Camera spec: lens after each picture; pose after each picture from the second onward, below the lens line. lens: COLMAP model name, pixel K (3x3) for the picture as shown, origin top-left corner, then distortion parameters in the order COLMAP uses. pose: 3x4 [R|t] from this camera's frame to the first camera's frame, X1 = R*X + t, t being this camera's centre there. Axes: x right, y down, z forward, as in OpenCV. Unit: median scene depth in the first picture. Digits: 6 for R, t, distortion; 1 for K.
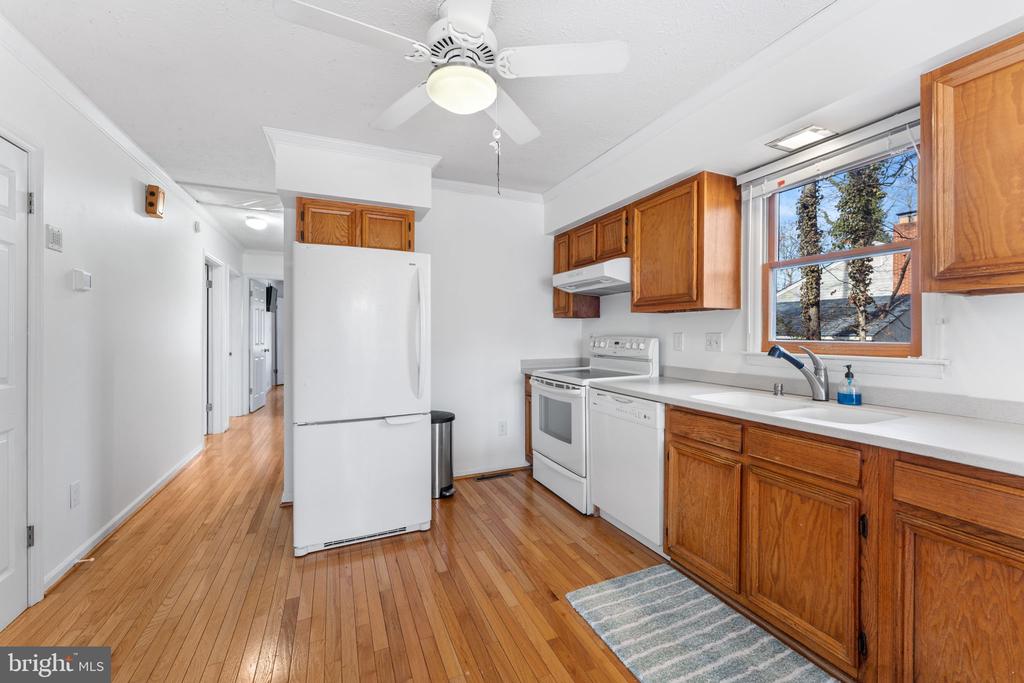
lens RADIAL K [[407.7, 0, 514.9], [0, 407.7, 332.8], [0, 0, 1]] dist [-0.001061, -0.000274]
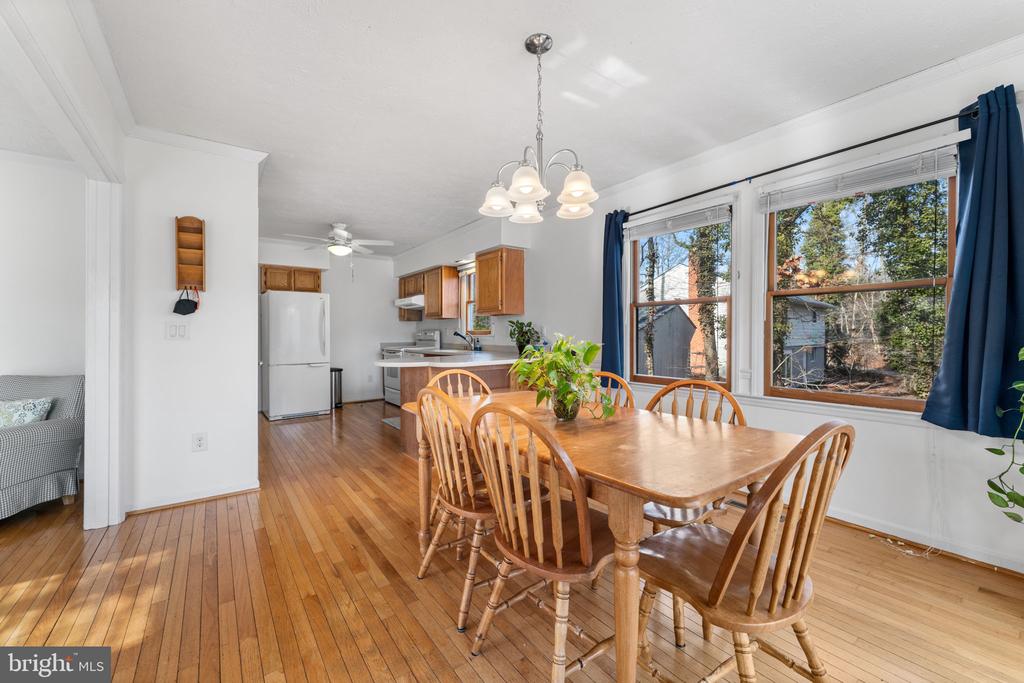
lens RADIAL K [[407.7, 0, 512.5], [0, 407.7, 338.3], [0, 0, 1]] dist [-0.001061, -0.000274]
pose [[0.977084, -0.004639, 0.212802, 0.338301], [0.002484, 0.999943, 0.010396, 0.042122], [-0.212838, -0.009629, 0.977040, -1.595018]]
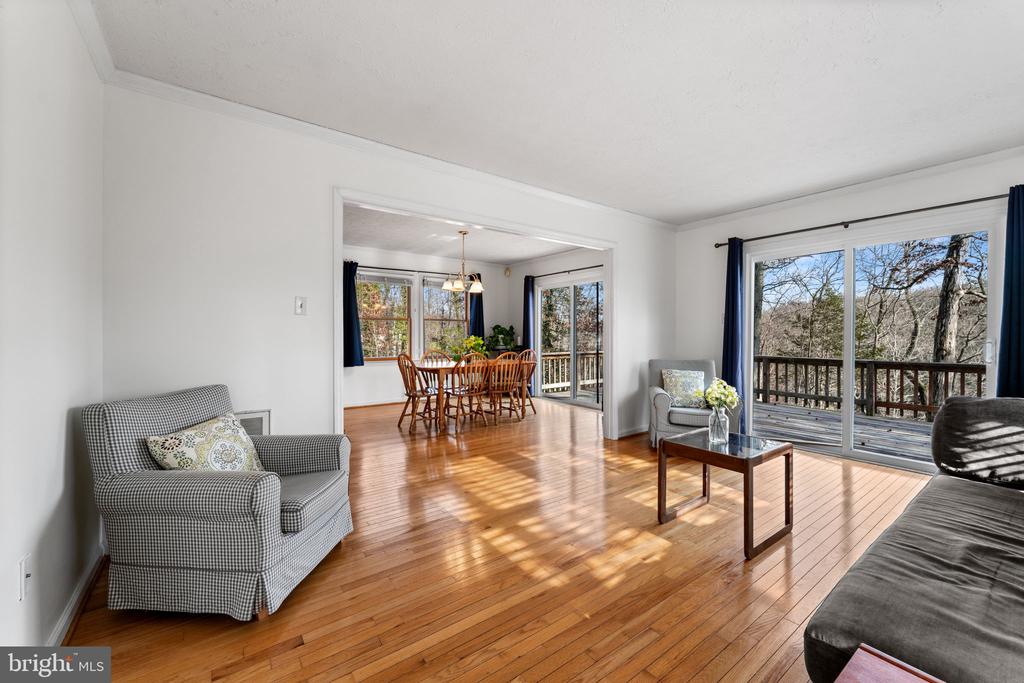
lens RADIAL K [[407.7, 0, 512.5], [0, 407.7, 335.9], [0, 0, 1]] dist [-0.001061, -0.000274]
pose [[-0.209440, -0.002228, 0.977819, -1.727712], [-0.002234, 0.999996, 0.001800, 0.043952], [-0.977819, -0.001807, -0.209444, -0.612420]]
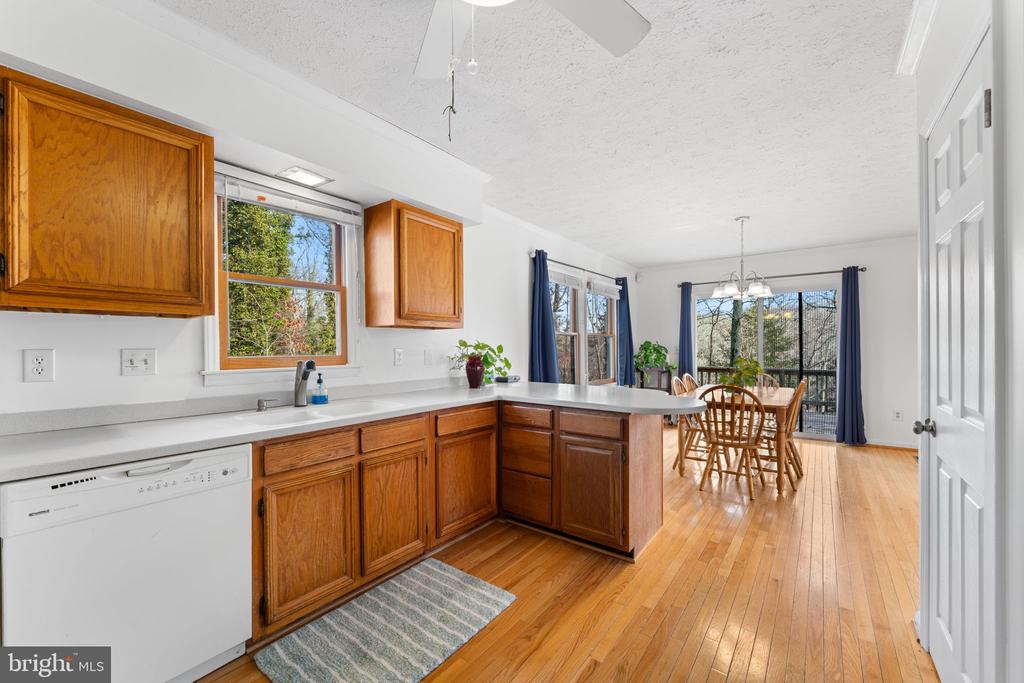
lens RADIAL K [[407.7, 0, 511.5], [0, 407.7, 350.3], [0, 0, 1]] dist [-0.001061, -0.000274]
pose [[-0.477360, -0.004946, 0.878694, -0.473779], [0.003680, 0.999964, 0.007628, -0.000225], [-0.878700, 0.006875, -0.477324, 0.858352]]
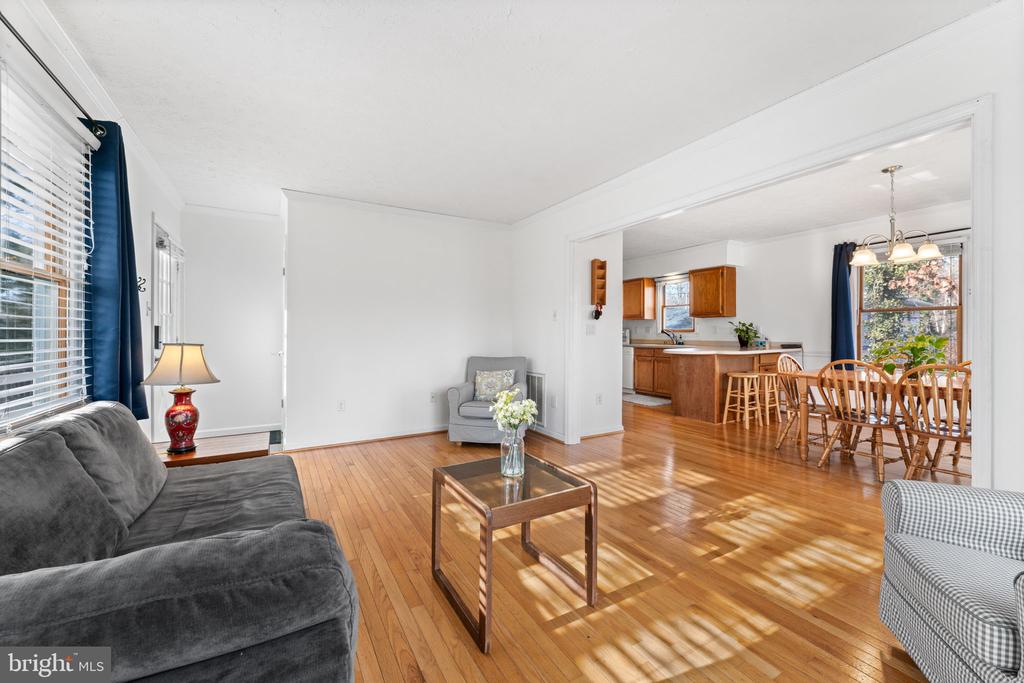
lens RADIAL K [[407.7, 0, 511.1], [0, 407.7, 327.7], [0, 0, 1]] dist [-0.001061, -0.000274]
pose [[0.994786, 0.001865, 0.101963, -0.917636], [-0.000689, 0.999933, -0.011564, 0.045718], [-0.101978, 0.011433, 0.994721, -2.103456]]
